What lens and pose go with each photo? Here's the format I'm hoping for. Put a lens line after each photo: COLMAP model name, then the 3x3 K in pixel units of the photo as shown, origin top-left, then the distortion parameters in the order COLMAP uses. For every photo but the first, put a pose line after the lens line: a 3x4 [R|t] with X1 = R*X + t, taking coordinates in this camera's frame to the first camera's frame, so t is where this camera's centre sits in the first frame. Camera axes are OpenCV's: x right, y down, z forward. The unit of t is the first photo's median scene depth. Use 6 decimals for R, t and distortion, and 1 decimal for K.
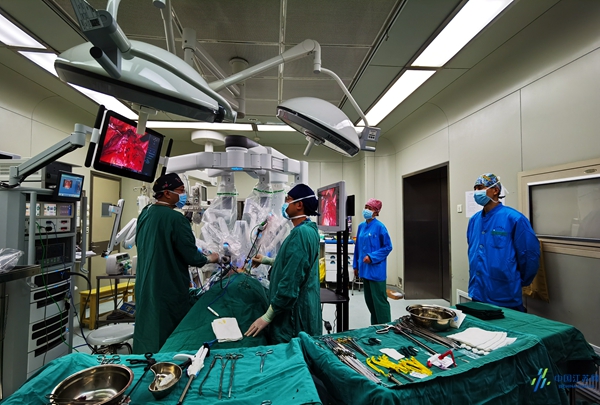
lens RADIAL K [[314.0, 0, 300.0], [0, 314.0, 202.5], [0, 0, 1]] dist [0.098997, 0.000130]
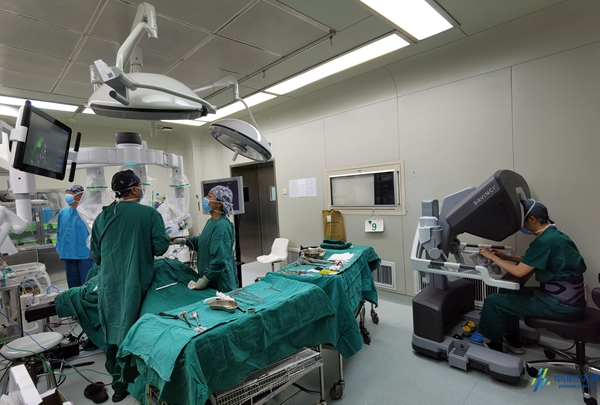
lens RADIAL K [[314.0, 0, 300.0], [0, 314.0, 202.5], [0, 0, 1]] dist [0.098997, 0.000130]
pose [[0.792907, -0.064560, 0.605914, -0.440999], [0.034202, 0.997519, 0.061528, -0.027011], [-0.608383, -0.028062, 0.793148, -0.209827]]
